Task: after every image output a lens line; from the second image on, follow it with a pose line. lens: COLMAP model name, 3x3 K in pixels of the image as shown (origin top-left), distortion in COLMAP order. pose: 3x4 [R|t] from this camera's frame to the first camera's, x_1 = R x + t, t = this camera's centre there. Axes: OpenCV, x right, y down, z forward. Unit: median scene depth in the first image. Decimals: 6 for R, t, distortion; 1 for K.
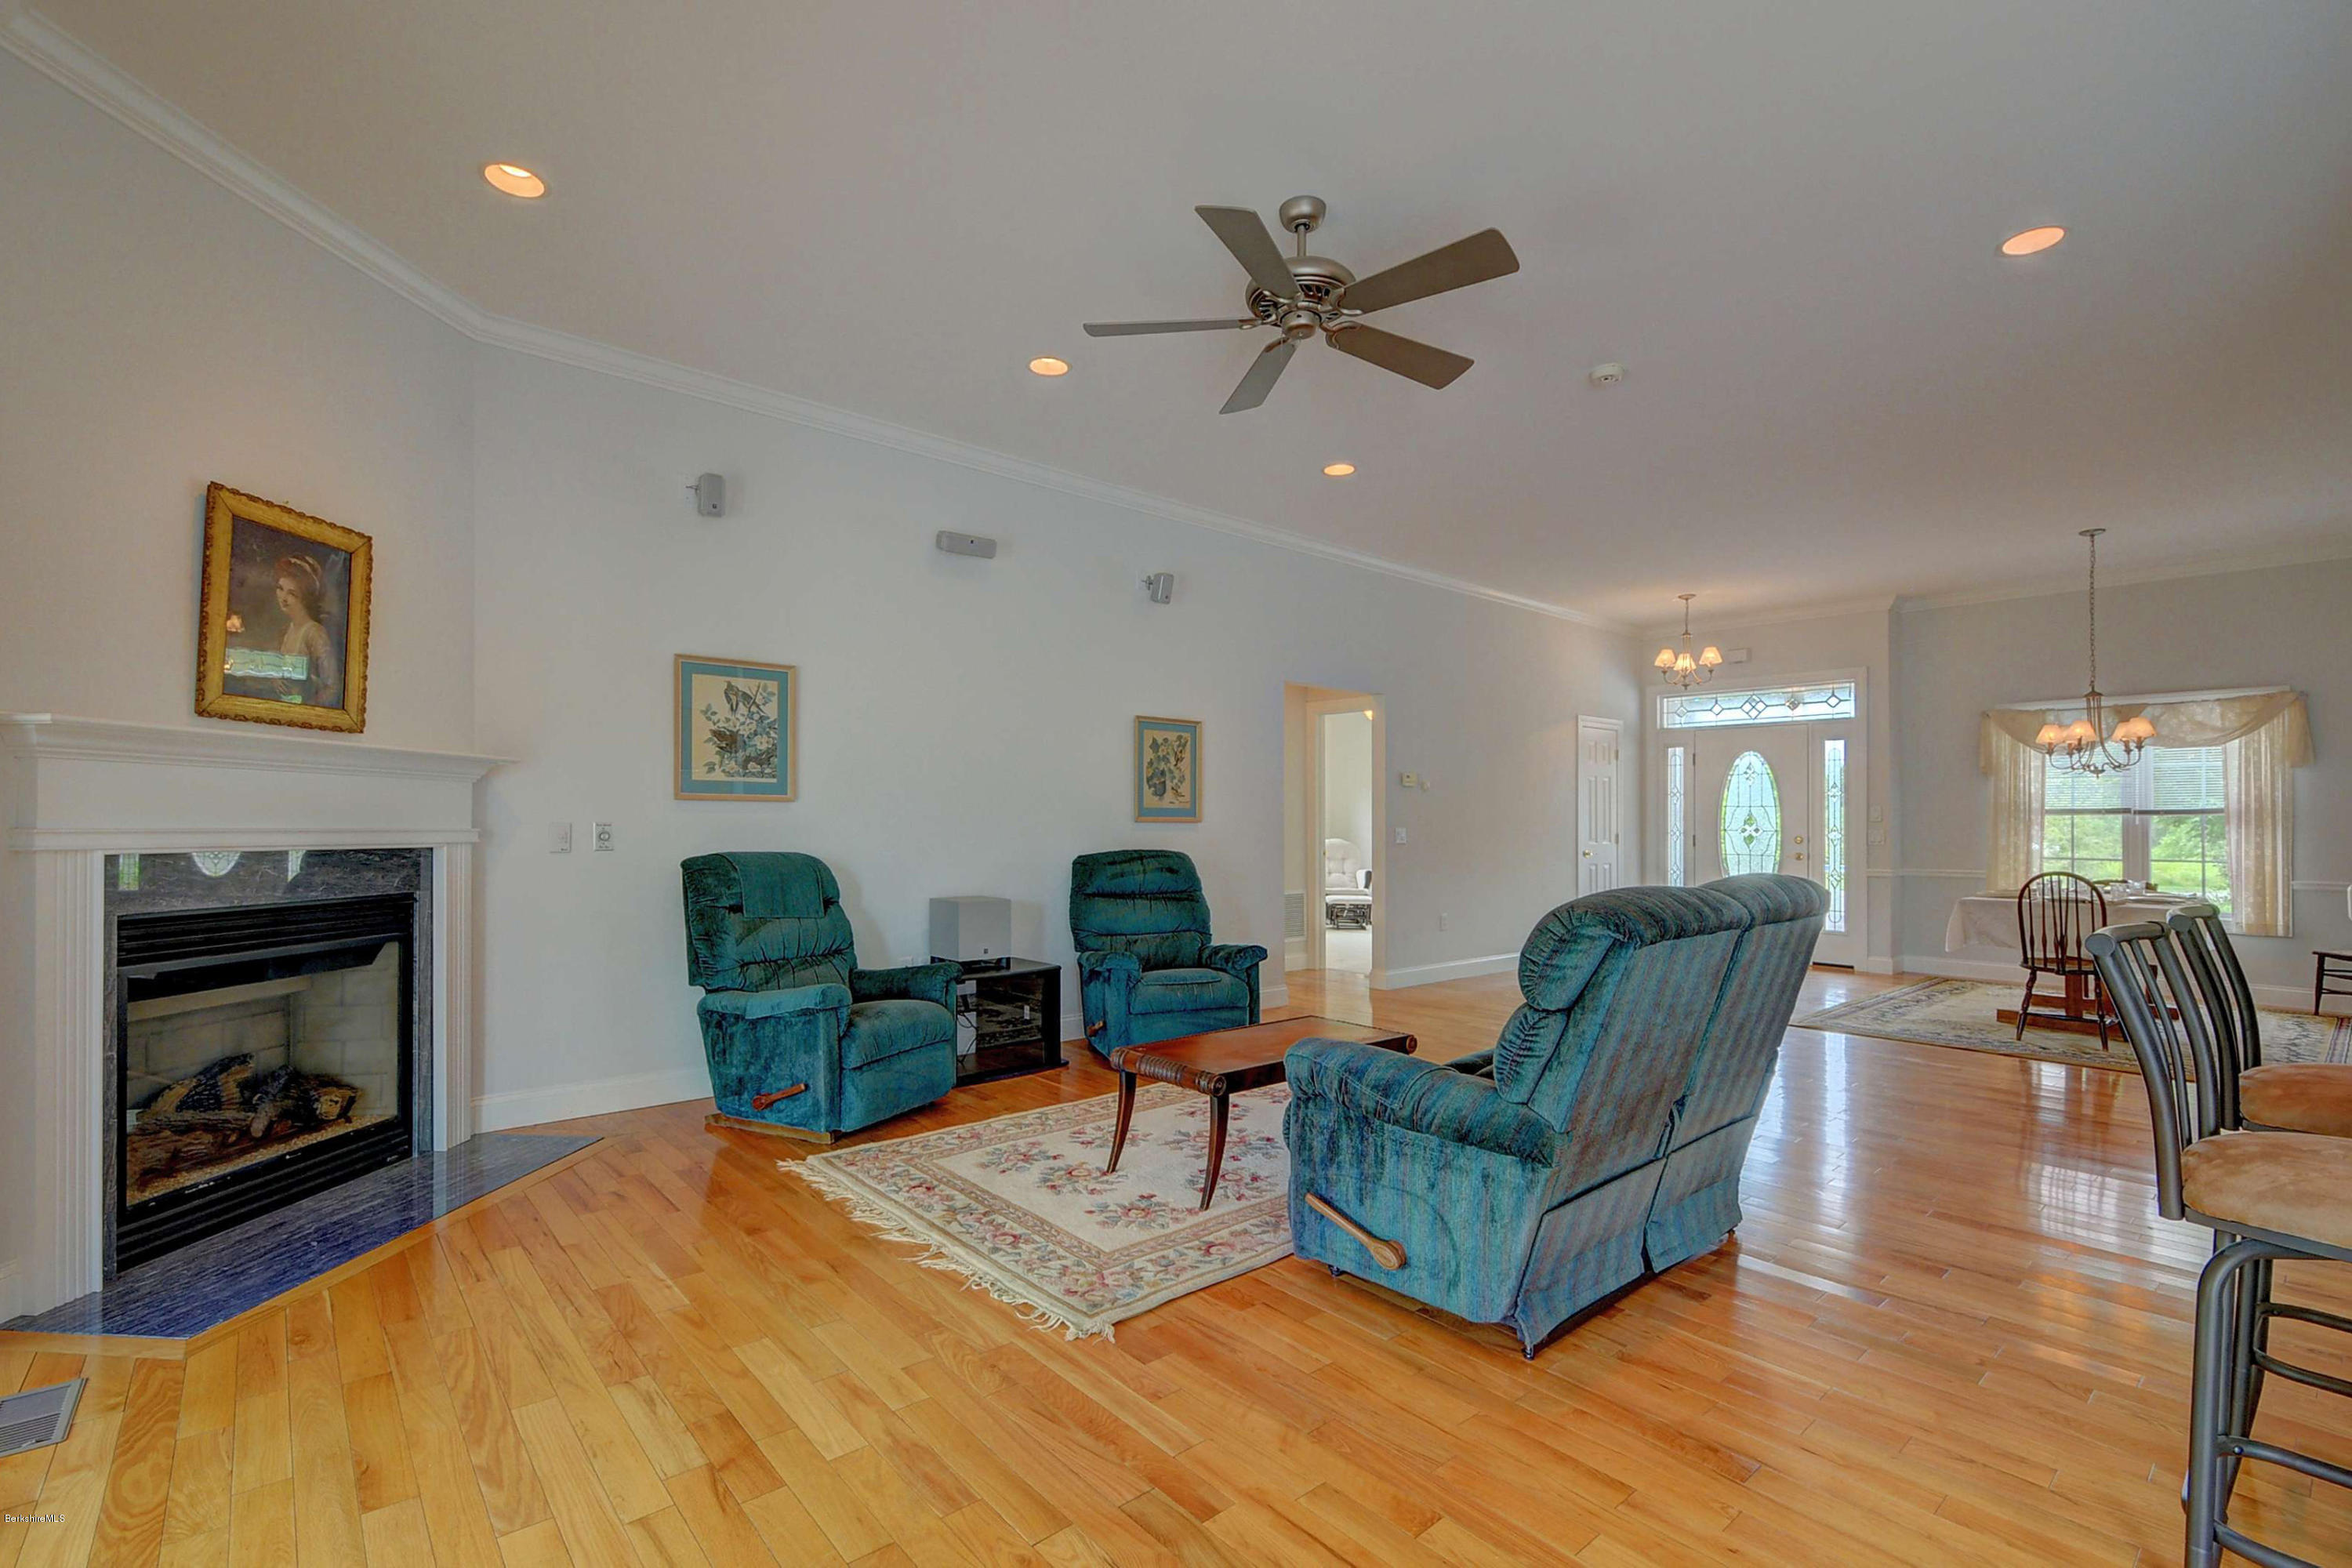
lens RADIAL K [[1040.1, 0, 1145.0], [0, 1040.1, 830.4], [0, 0, 1]] dist [0.006277, -0.004859]
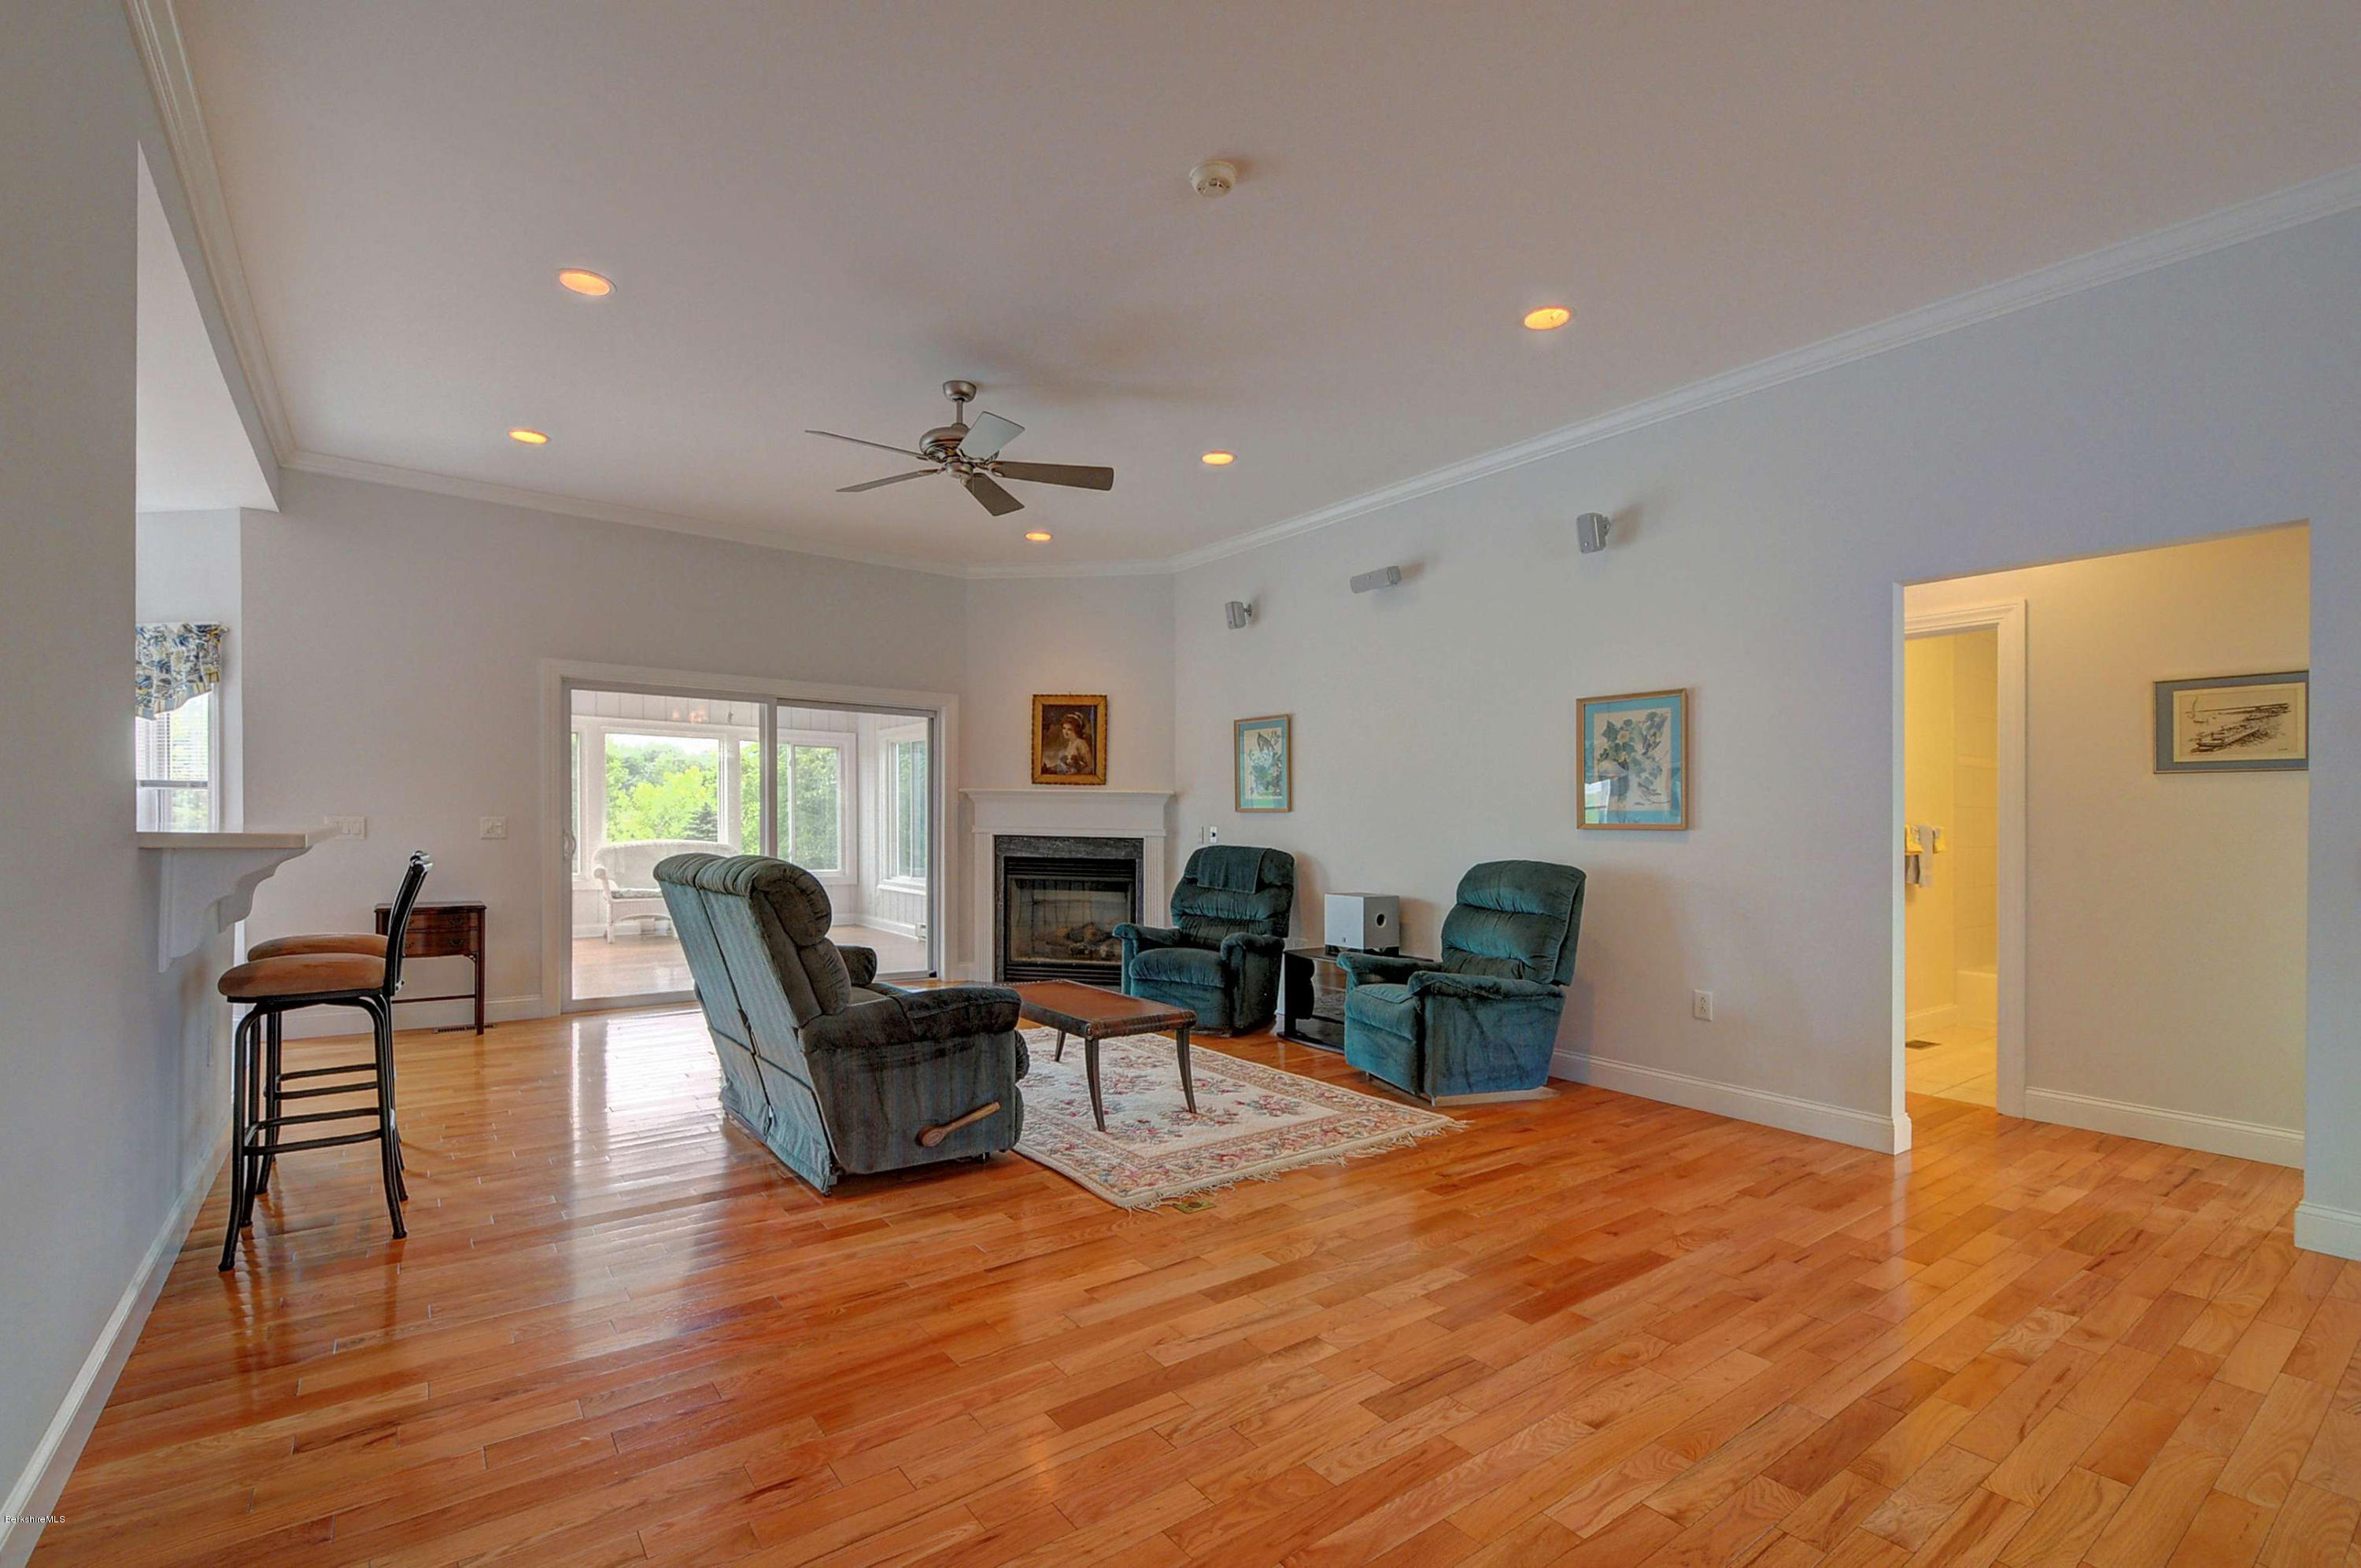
lens RADIAL K [[1043.9, 0, 1181.5], [0, 1043.9, 816.8], [0, 0, 1]] dist [0.006277, -0.004859]
pose [[-0.067128, -0.014404, -0.997640, 0.619382], [-0.022644, 0.999660, -0.012909, -0.000217], [0.997487, 0.021724, -0.067431, 0.561345]]
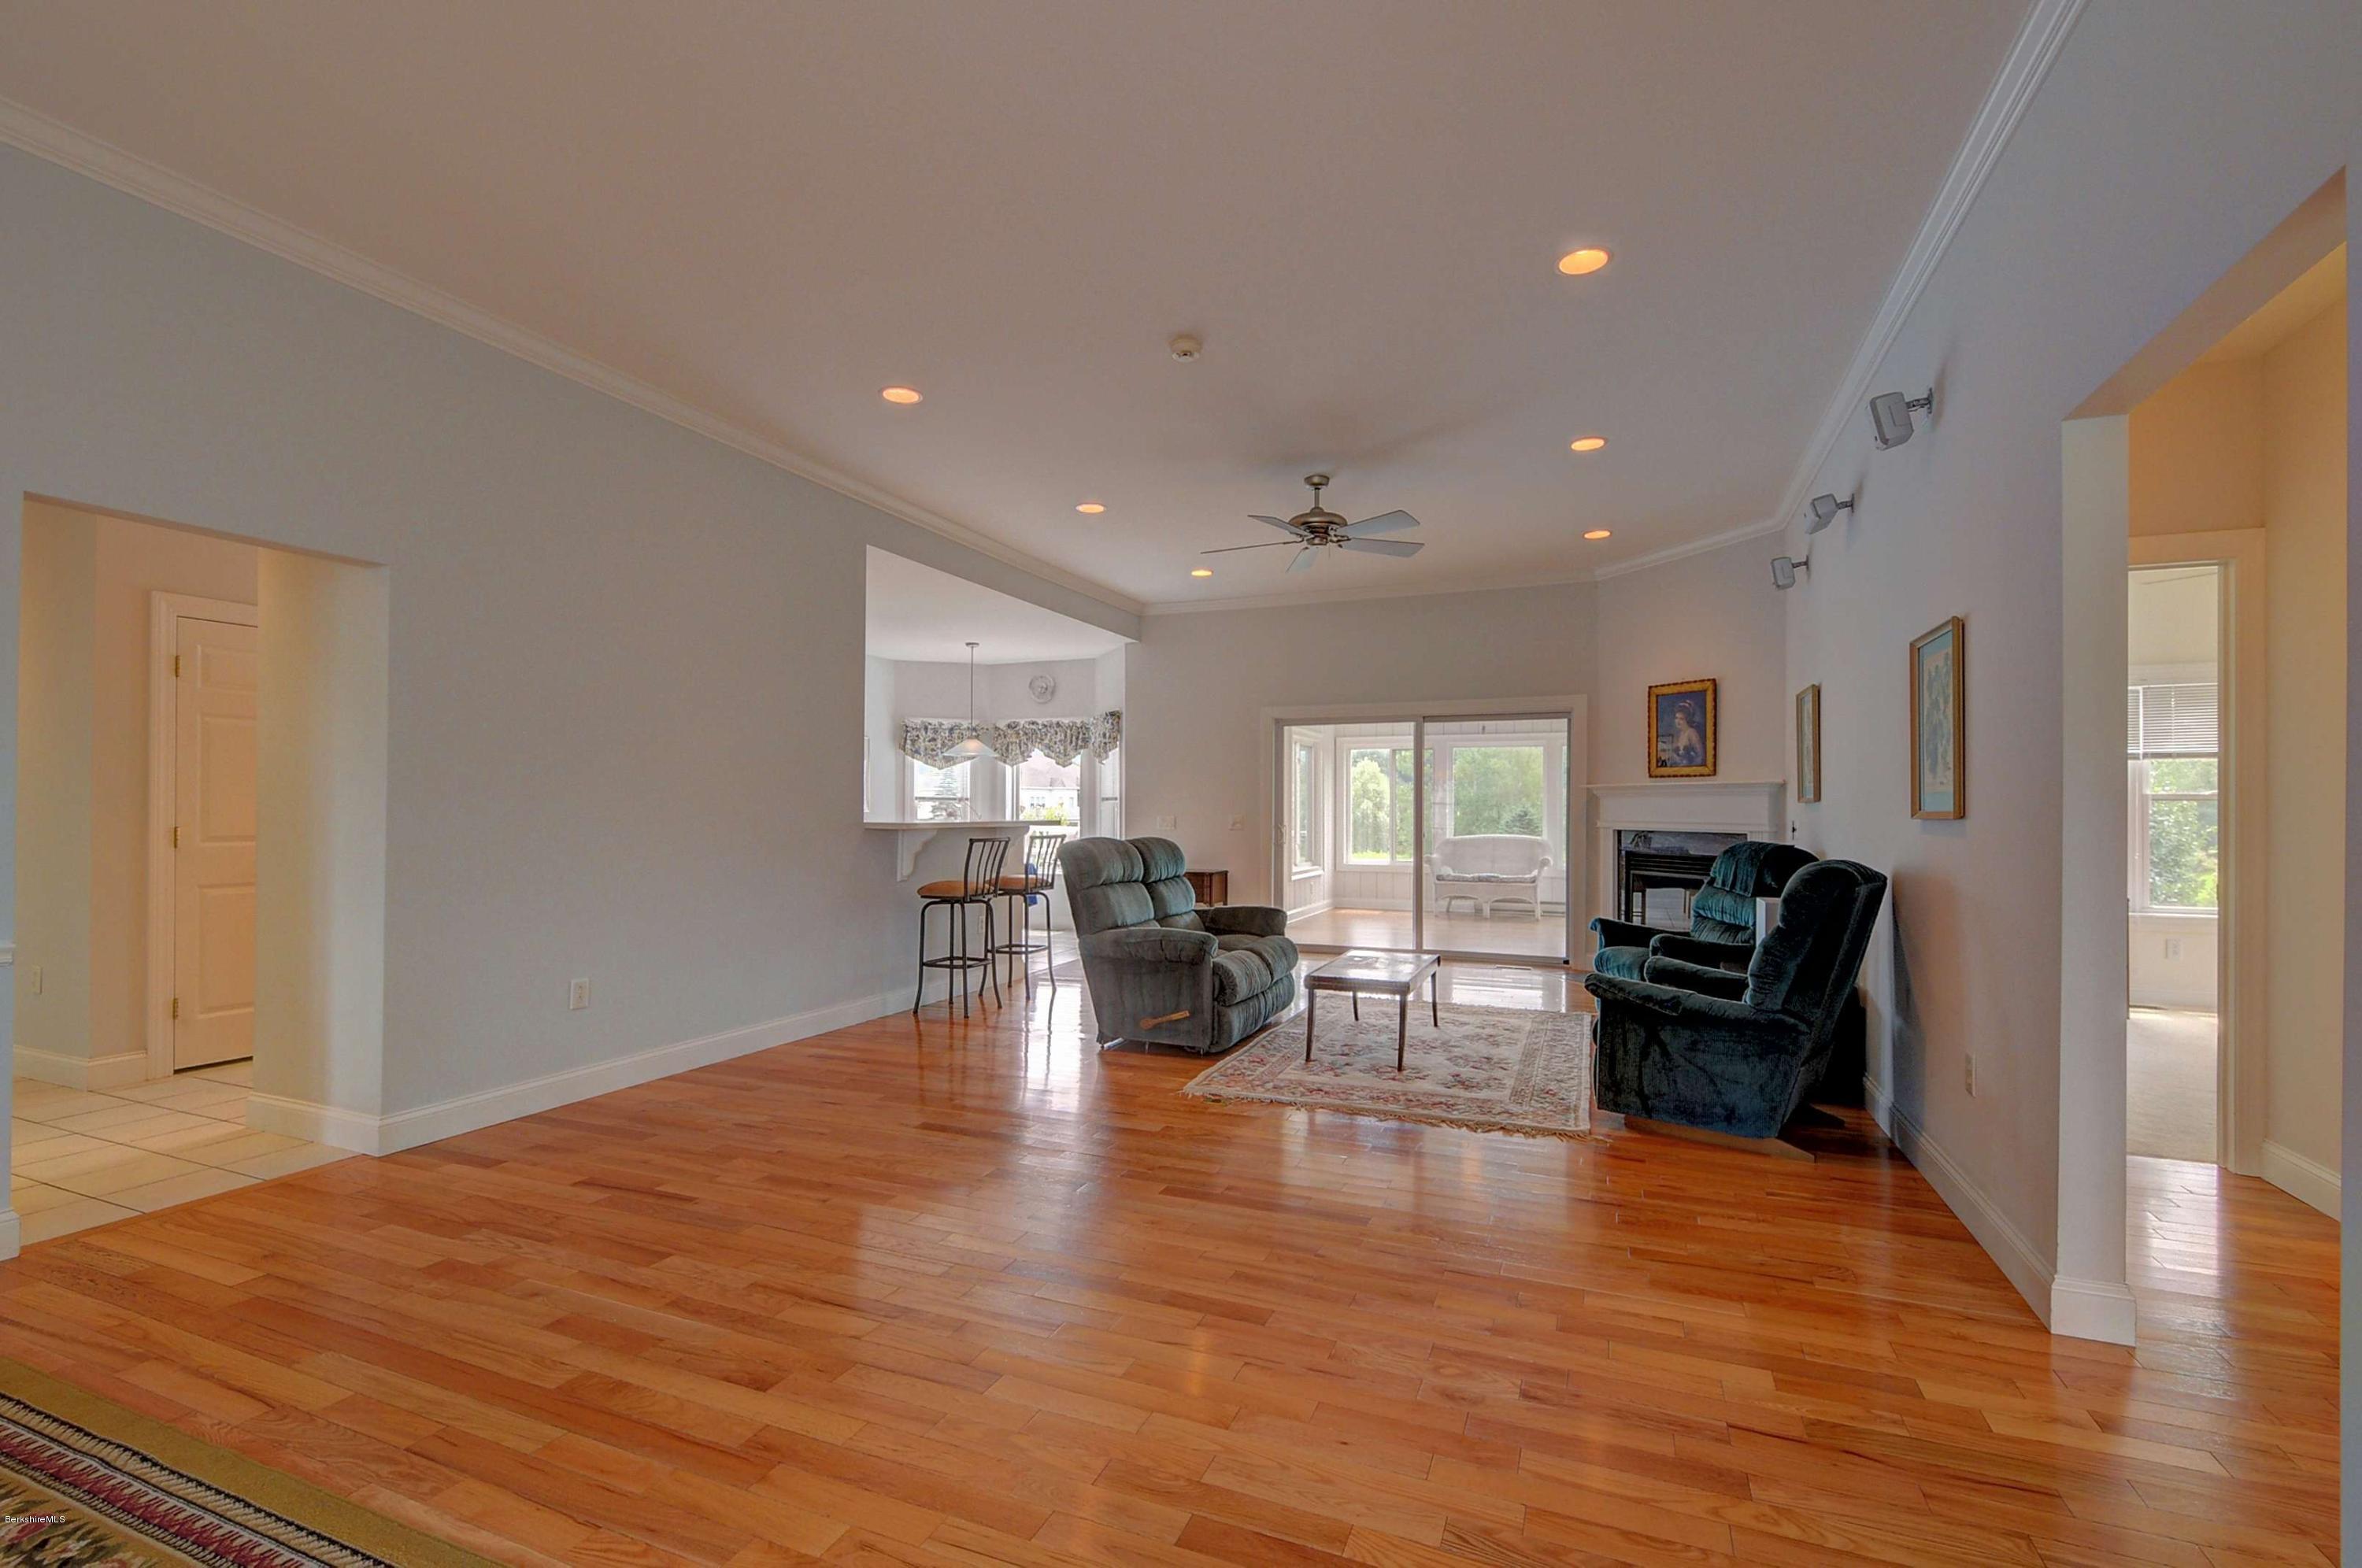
lens RADIAL K [[1044.4, 0, 1171.1], [0, 1044.4, 806.9], [0, 0, 1]] dist [0.006277, -0.004859]
pose [[-0.893018, -0.013969, -0.449804, 0.481001], [-0.015287, 0.999883, -0.000702, -0.006127], [0.449761, 0.006249, -0.893127, 1.005822]]
